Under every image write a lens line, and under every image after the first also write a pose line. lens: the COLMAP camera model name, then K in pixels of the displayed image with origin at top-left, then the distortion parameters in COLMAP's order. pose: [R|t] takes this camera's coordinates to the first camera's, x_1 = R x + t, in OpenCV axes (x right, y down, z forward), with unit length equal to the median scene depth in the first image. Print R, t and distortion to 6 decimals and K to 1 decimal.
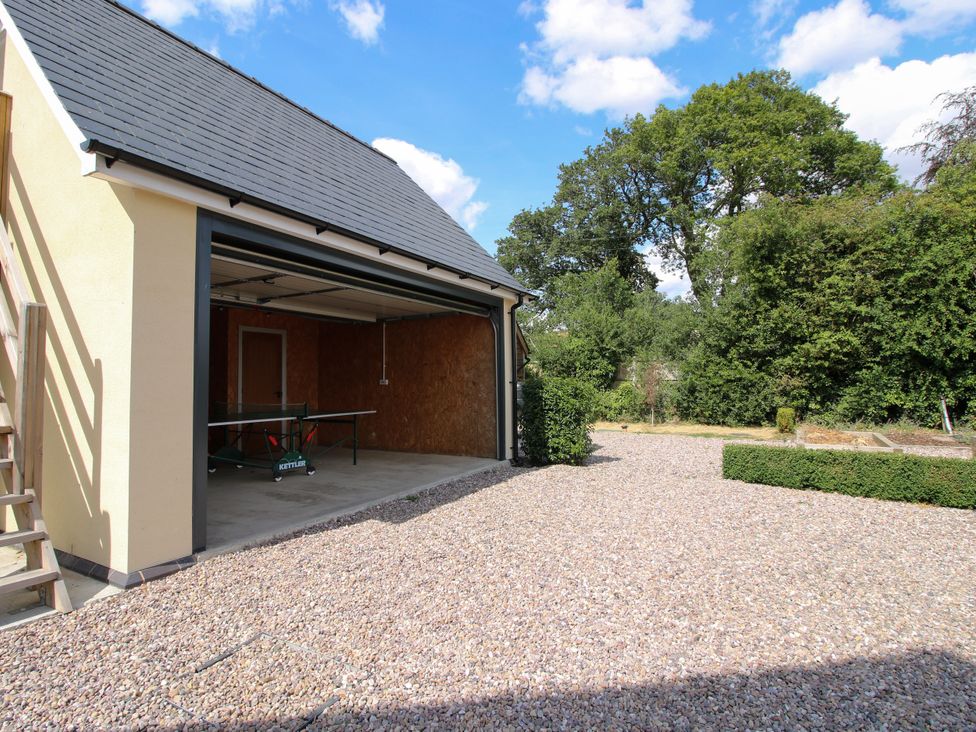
lens RADIAL K [[517.3, 0, 485.0], [0, 517.3, 367.1], [0, 0, 1]] dist [0.001330, 0.000263]
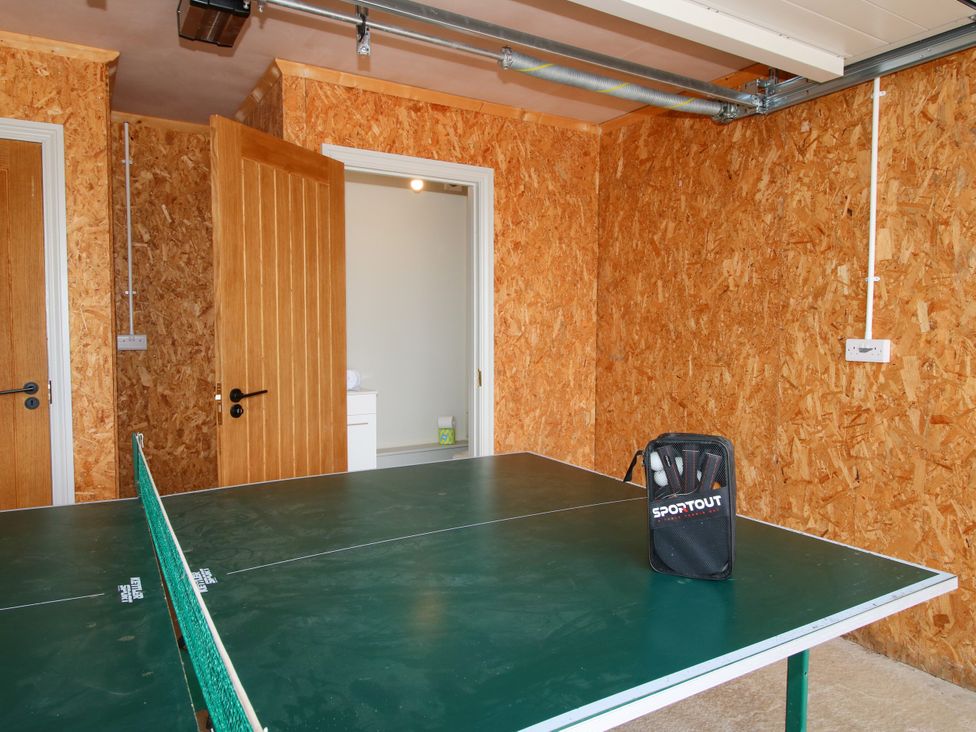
lens RADIAL K [[658.0, 0, 475.3], [0, 658.0, 356.5], [0, 0, 1]] dist [-0.003345, -0.002107]
pose [[0.863929, 0.032738, -0.502549, -0.186519], [0.007497, 0.996938, 0.077833, 0.007888], [0.503558, -0.071009, 0.861038, 0.623829]]
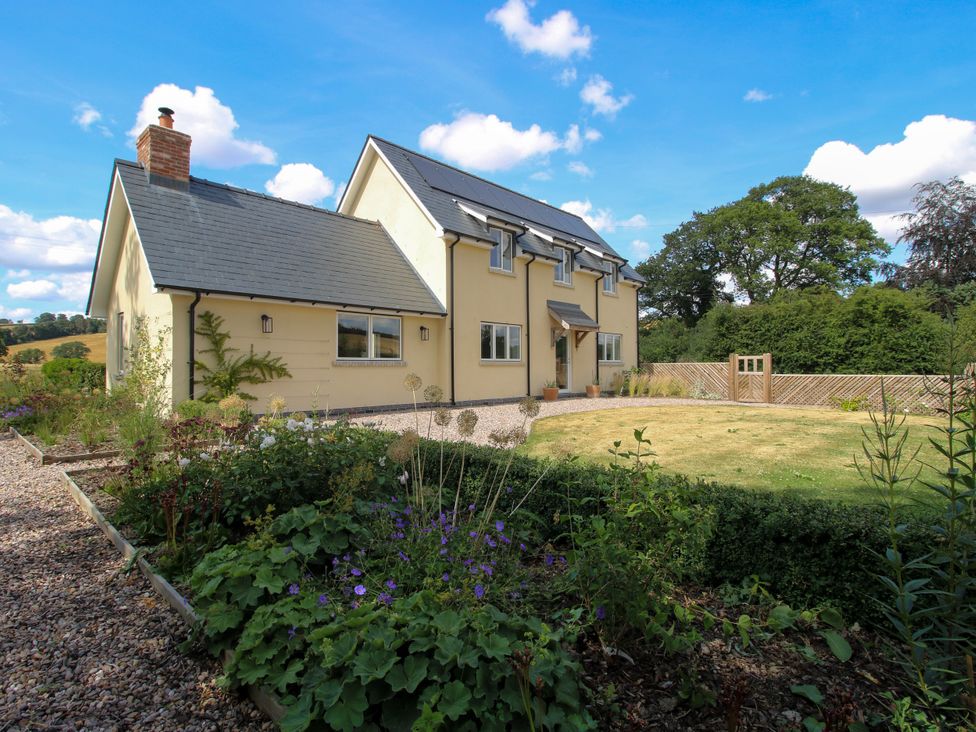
lens RADIAL K [[507.8, 0, 481.3], [0, 507.8, 359.5], [0, 0, 1]] dist [0.001280, -0.013979]
pose [[0.969963, -0.001090, -0.243248, -0.101064], [0.004024, 0.999925, 0.011564, -0.055835], [0.243217, -0.012195, 0.969895, -2.726329]]
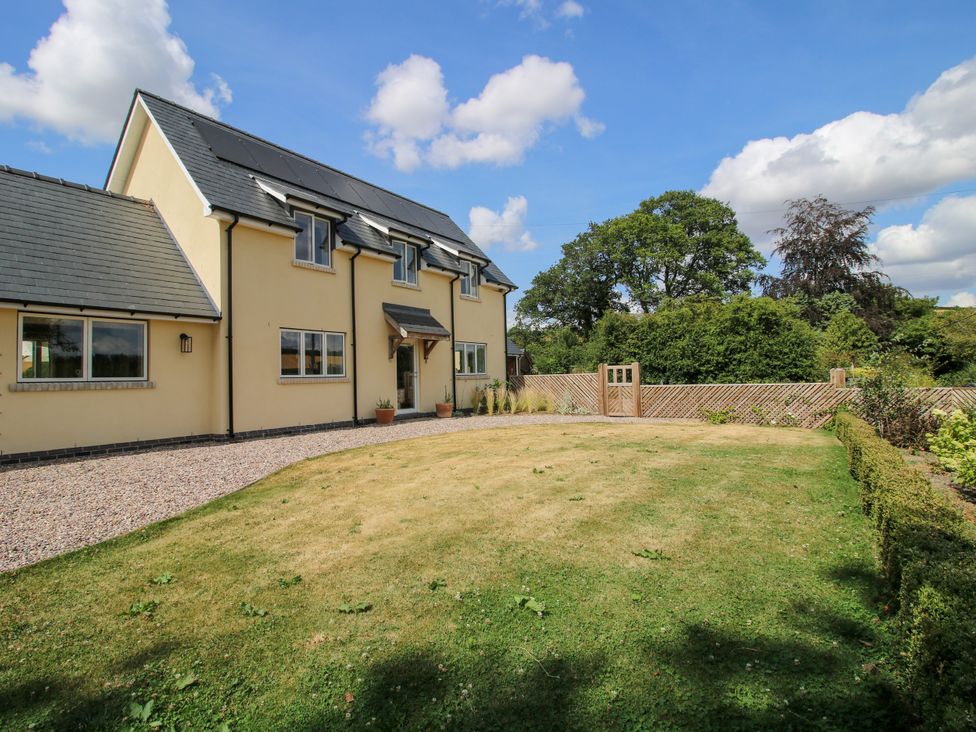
lens RADIAL K [[507.8, 0, 481.3], [0, 507.8, 359.5], [0, 0, 1]] dist [0.001280, -0.013979]
pose [[0.995921, -0.022122, -0.087477, 0.091395], [0.021247, 0.999715, -0.010930, -0.054604], [0.087694, 0.009027, 0.996107, -2.416291]]
